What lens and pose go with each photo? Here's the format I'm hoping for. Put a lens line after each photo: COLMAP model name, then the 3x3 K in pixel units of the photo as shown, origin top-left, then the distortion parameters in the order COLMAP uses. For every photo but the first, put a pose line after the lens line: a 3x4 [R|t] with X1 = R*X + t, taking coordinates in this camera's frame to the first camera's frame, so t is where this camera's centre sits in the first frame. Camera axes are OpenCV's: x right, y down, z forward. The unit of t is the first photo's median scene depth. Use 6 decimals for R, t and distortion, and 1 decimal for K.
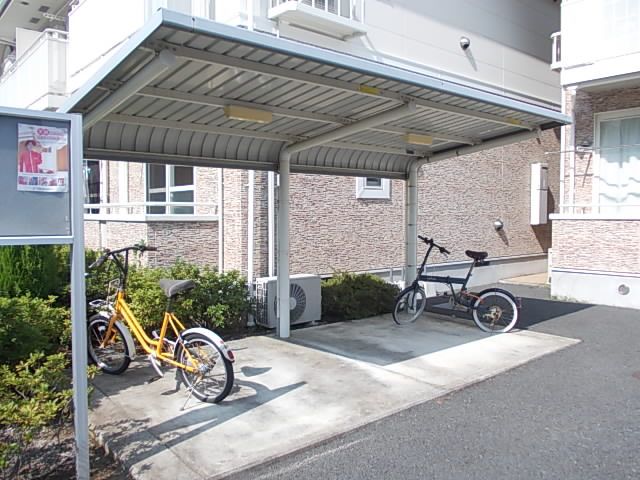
lens RADIAL K [[529.7, 0, 320.0], [0, 529.7, 240.0], [0, 0, 1]] dist [-0.033003, -0.013669]
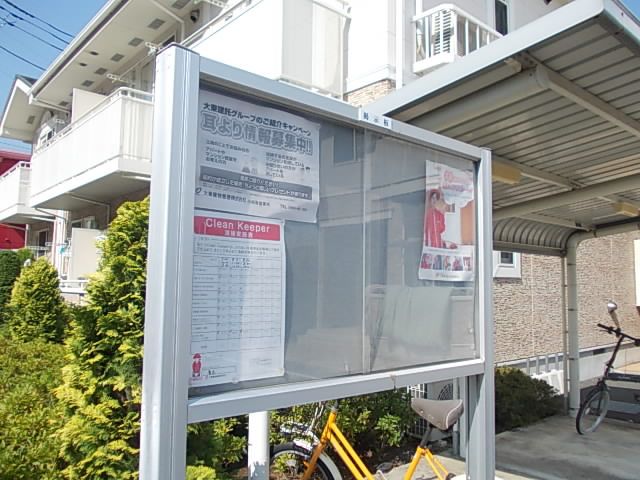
lens RADIAL K [[529.7, 0, 320.0], [0, 529.7, 240.0], [0, 0, 1]] dist [-0.033003, -0.013669]
pose [[0.999908, 0.009823, 0.009393, -0.299471], [-0.008438, 0.990459, -0.137547, -0.025471], [-0.010655, 0.137455, 0.990451, 0.195527]]
